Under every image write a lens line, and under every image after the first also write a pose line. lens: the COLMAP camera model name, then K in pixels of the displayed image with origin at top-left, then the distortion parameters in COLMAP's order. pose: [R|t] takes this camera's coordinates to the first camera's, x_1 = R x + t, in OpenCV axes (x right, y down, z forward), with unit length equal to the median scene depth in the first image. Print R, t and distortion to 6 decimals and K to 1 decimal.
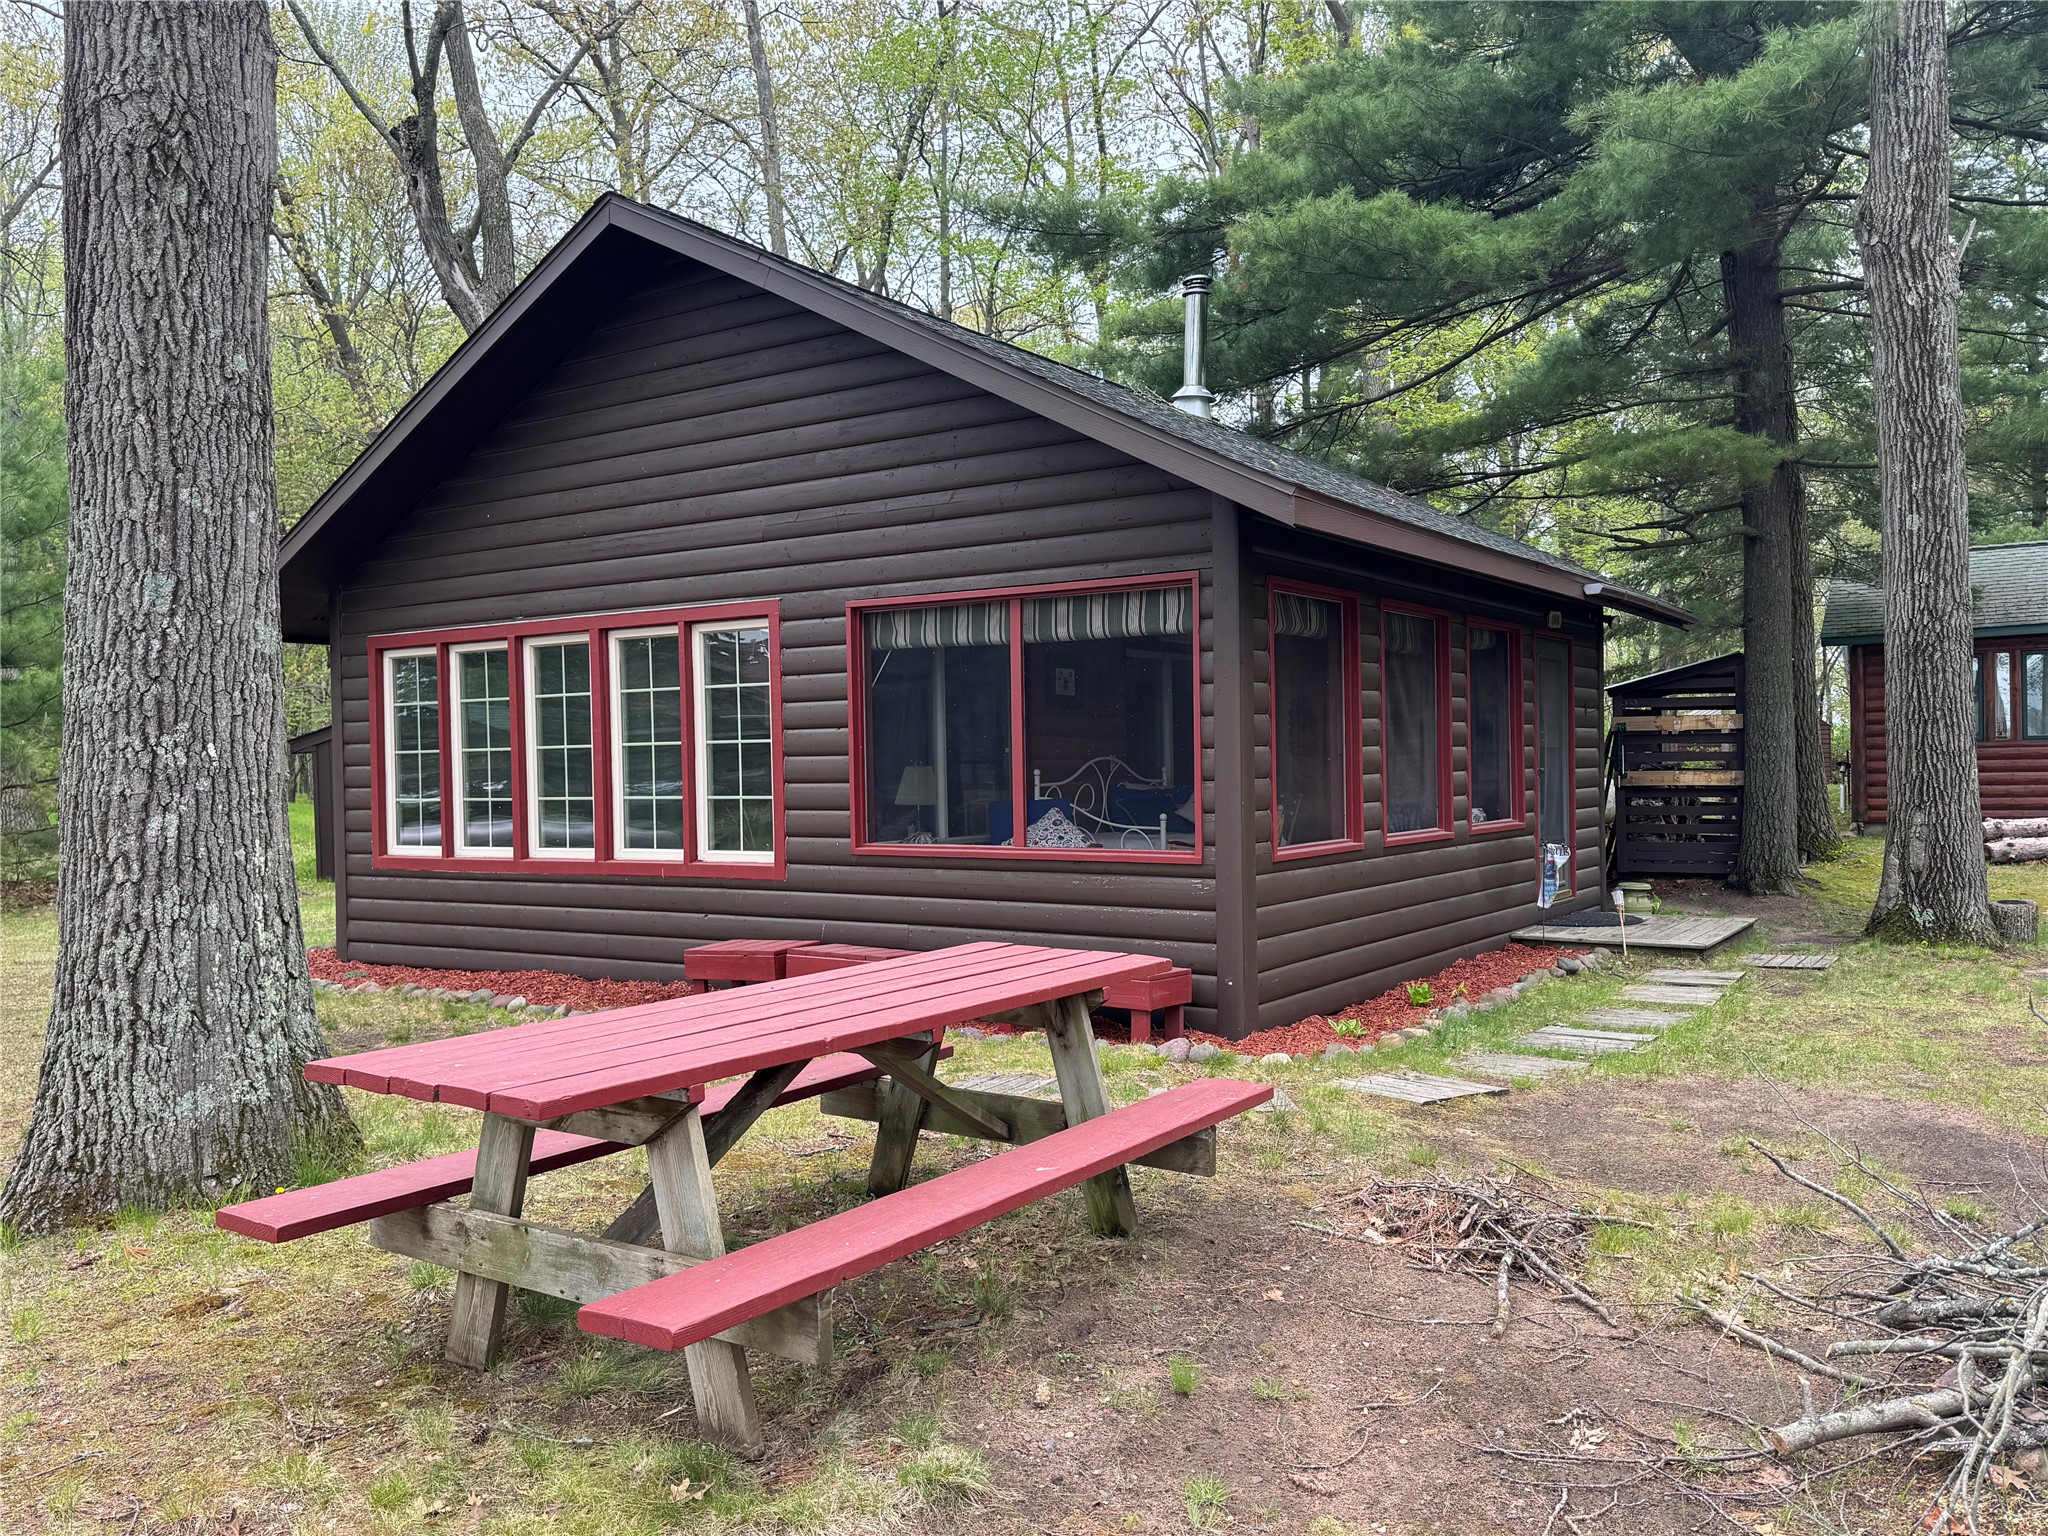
lens RADIAL K [[1616.7, 0, 1024.0], [0, 1616.7, 768.0], [0, 0, 1]] dist [0.006643, -0.006007]
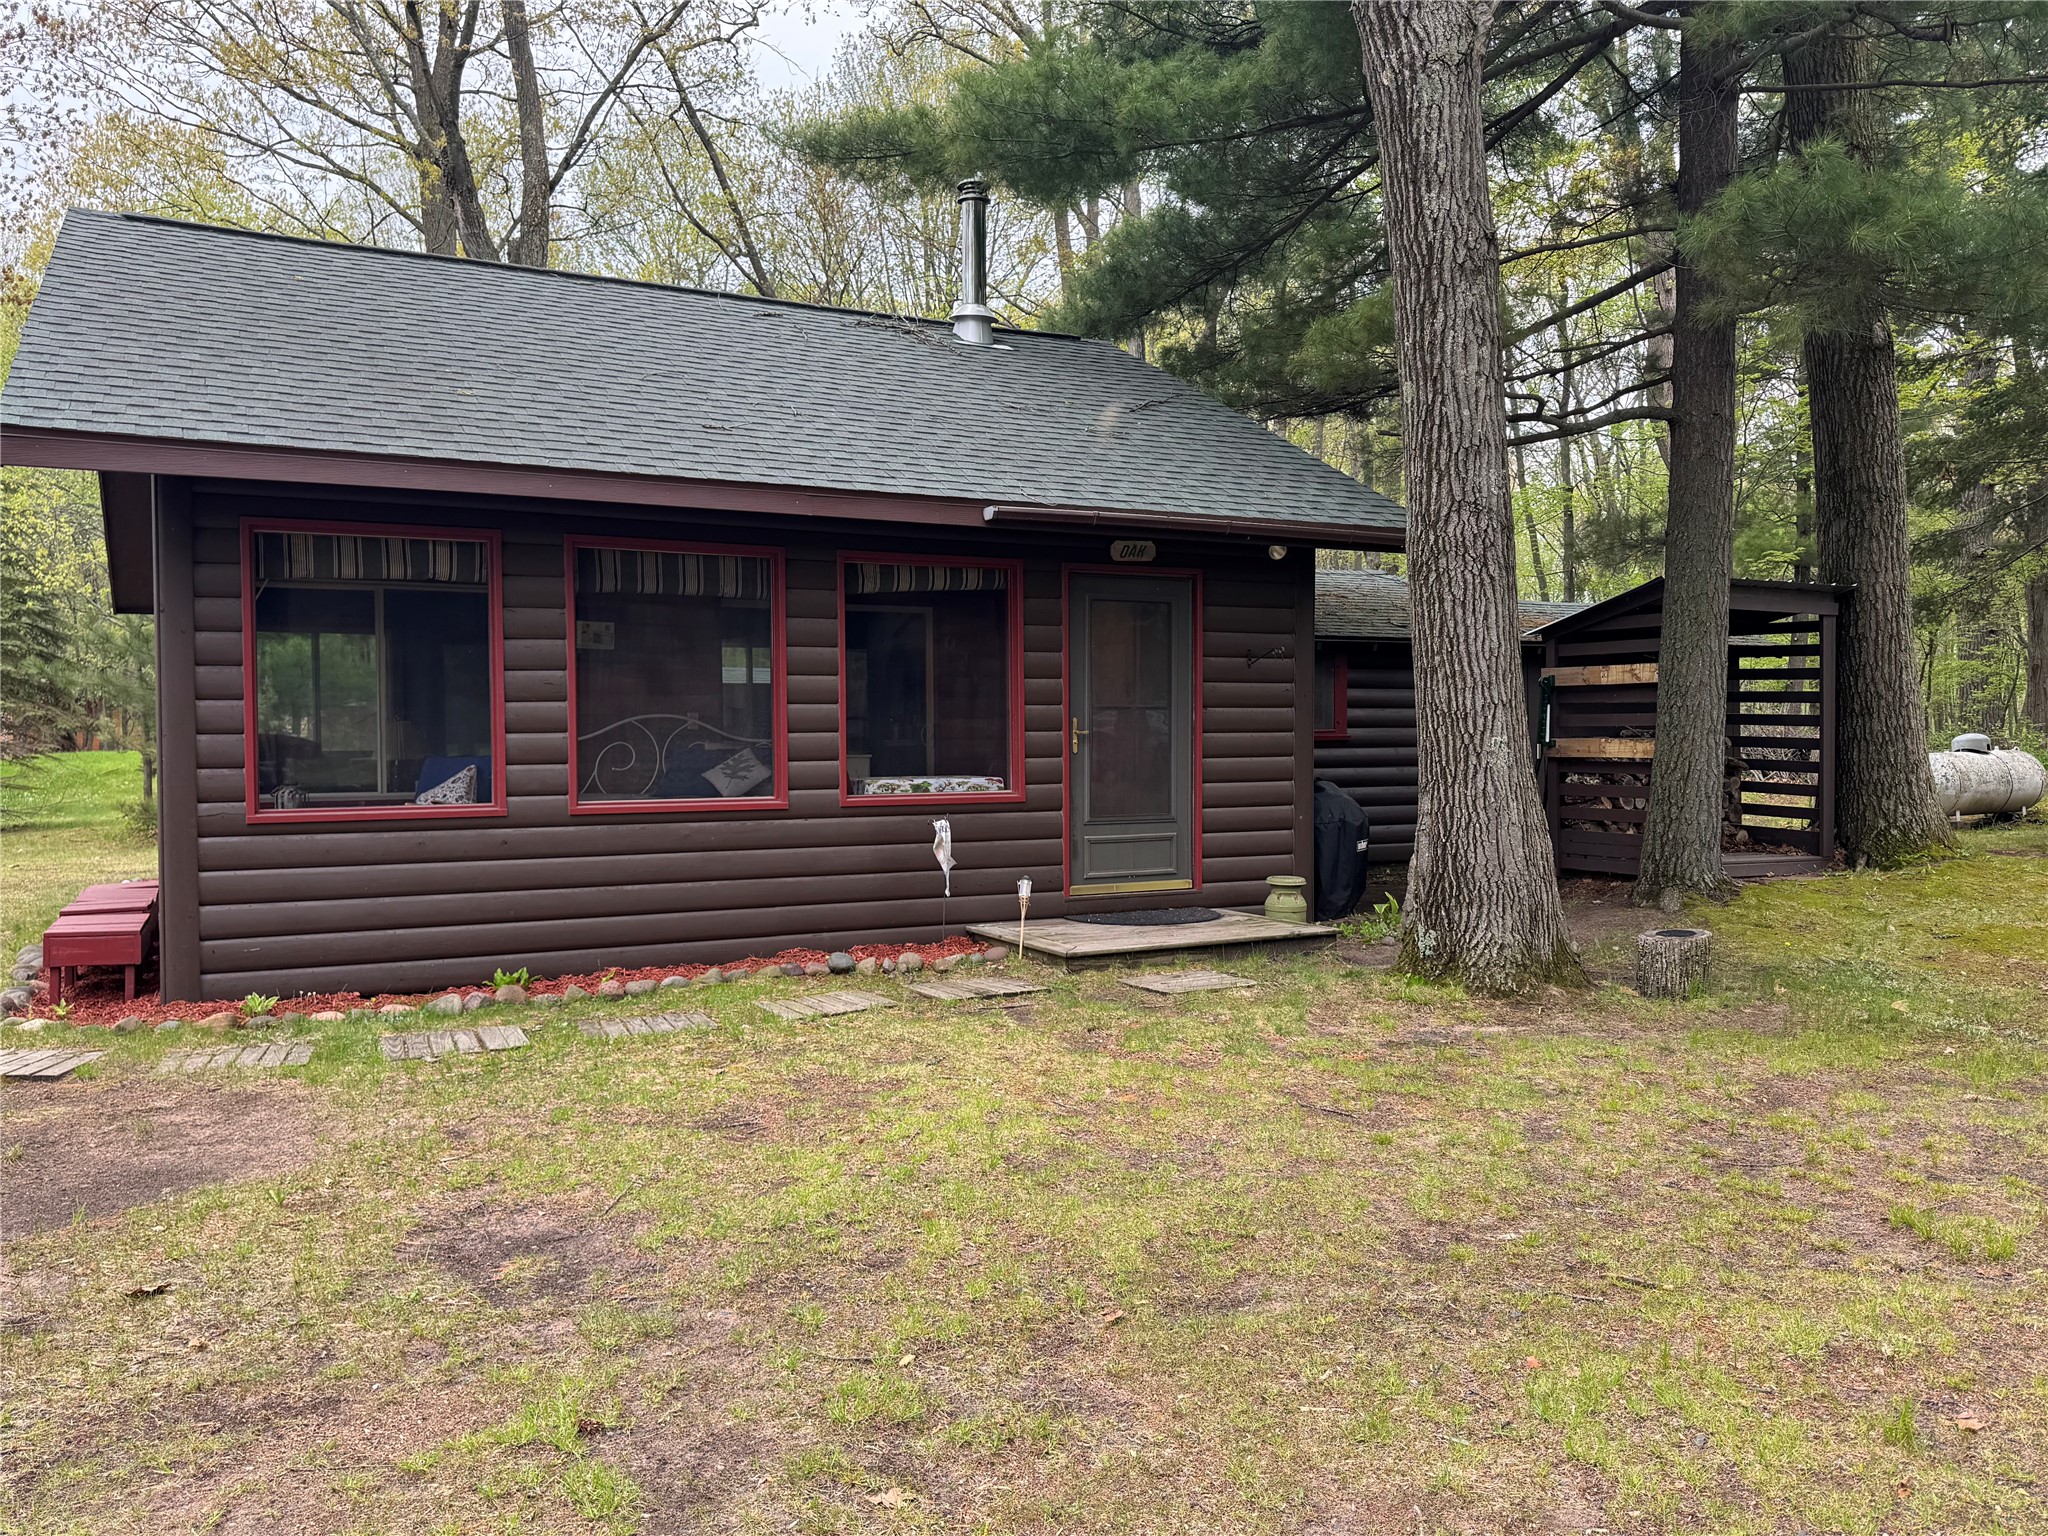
lens RADIAL K [[1616.7, 0, 1024.0], [0, 1616.7, 768.0], [0, 0, 1]] dist [0.006643, -0.006007]
pose [[0.859660, 0.025126, -0.510248, 0.614246], [-0.011555, 0.999491, 0.029750, -0.004169], [0.510736, -0.019679, 0.859512, 0.236453]]
